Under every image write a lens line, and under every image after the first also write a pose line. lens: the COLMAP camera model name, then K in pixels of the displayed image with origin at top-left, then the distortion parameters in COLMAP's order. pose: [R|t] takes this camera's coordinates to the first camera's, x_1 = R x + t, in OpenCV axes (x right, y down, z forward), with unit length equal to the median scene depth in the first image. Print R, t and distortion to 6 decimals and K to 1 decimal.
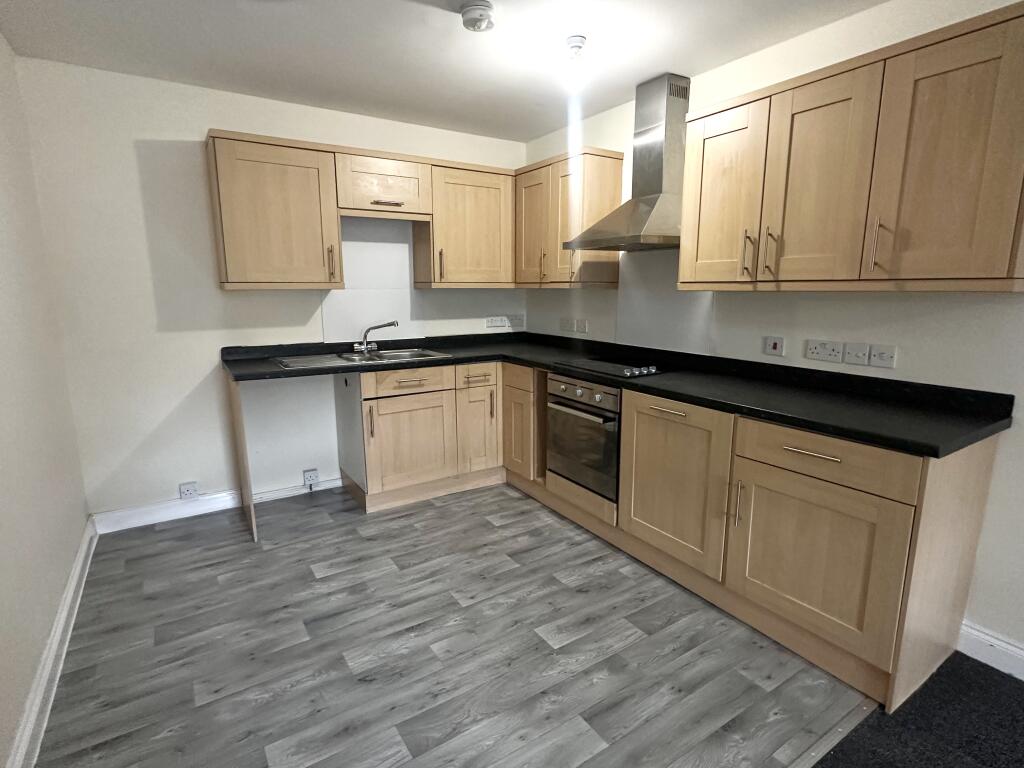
lens RADIAL K [[527.4, 0, 513.4], [0, 527.4, 382.5], [0, 0, 1]] dist [0.004804, -0.001664]
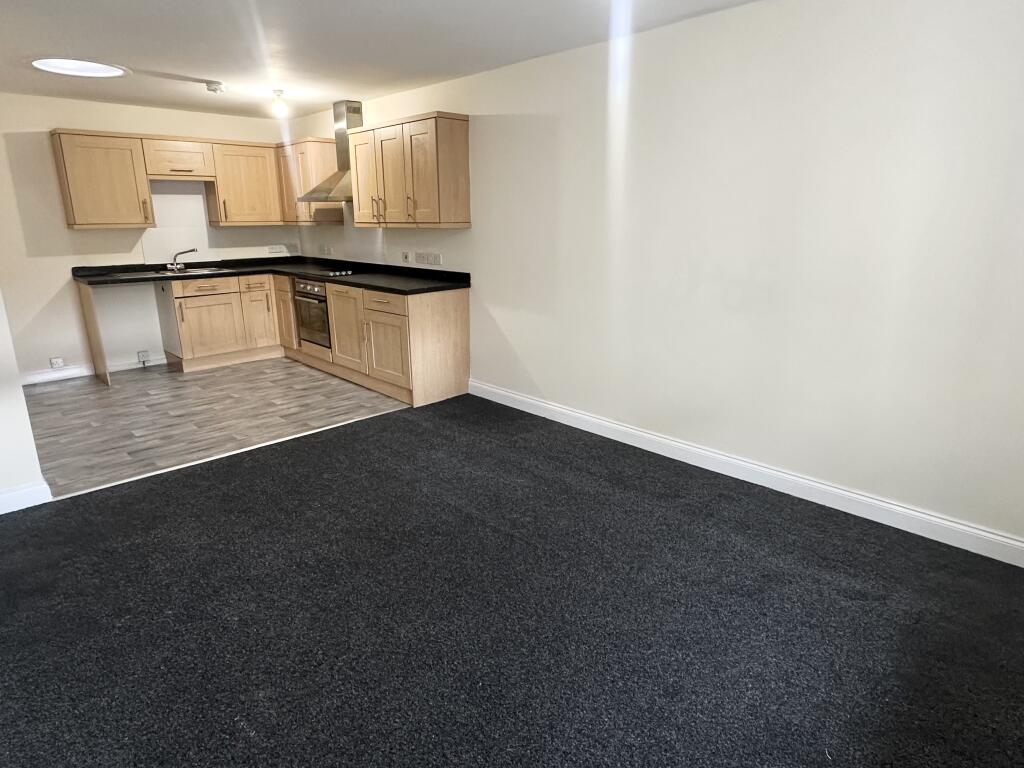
lens RADIAL K [[598.8, 0, 507.7], [0, 598.8, 377.4], [0, 0, 1]] dist [-0.014679, 0.003402]
pose [[0.981337, -0.054260, 0.184482, 0.354175], [0.038554, 0.995402, 0.087680, 0.150685], [-0.188391, -0.078931, 0.978917, -0.962463]]
